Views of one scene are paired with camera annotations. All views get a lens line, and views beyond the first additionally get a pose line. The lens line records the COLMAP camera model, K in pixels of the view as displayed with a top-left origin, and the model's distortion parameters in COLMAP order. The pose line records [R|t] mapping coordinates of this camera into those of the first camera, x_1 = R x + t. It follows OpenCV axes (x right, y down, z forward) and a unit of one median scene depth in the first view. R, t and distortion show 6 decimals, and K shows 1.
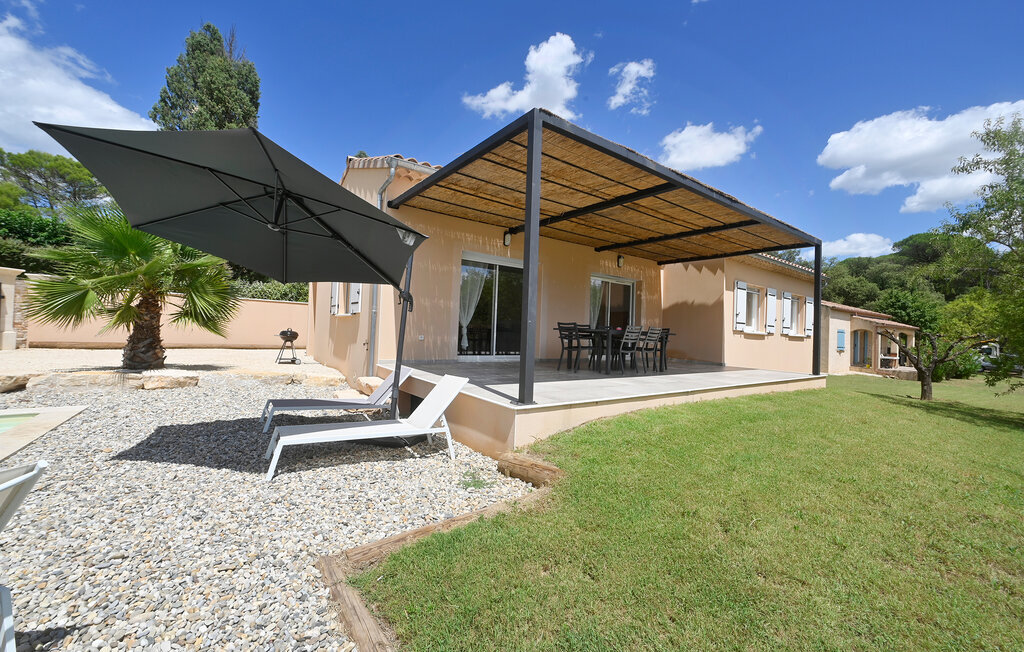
lens RADIAL K [[413.9, 0, 513.6], [0, 413.9, 319.3], [0, 0, 1]] dist [-0.013448, 0.006176]
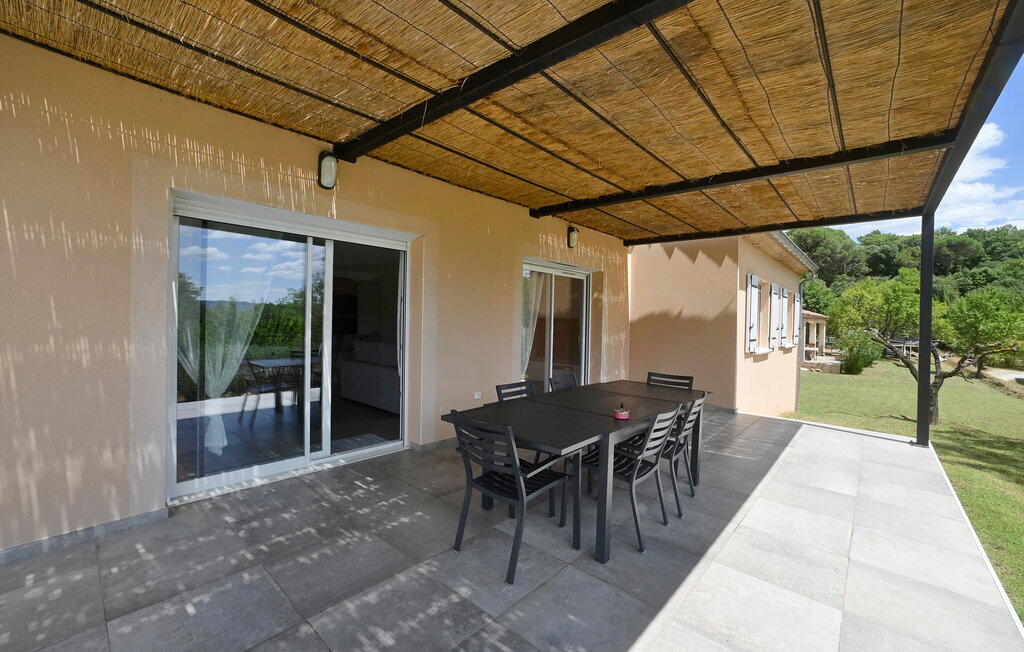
lens RADIAL K [[413.9, 0, 514.0], [0, 413.9, 317.7], [0, 0, 1]] dist [-0.013448, 0.006176]
pose [[0.975934, -0.018601, 0.217271, 0.058839], [0.010698, 0.999240, 0.037494, -0.054189], [-0.217804, -0.034267, 0.975391, 0.470631]]
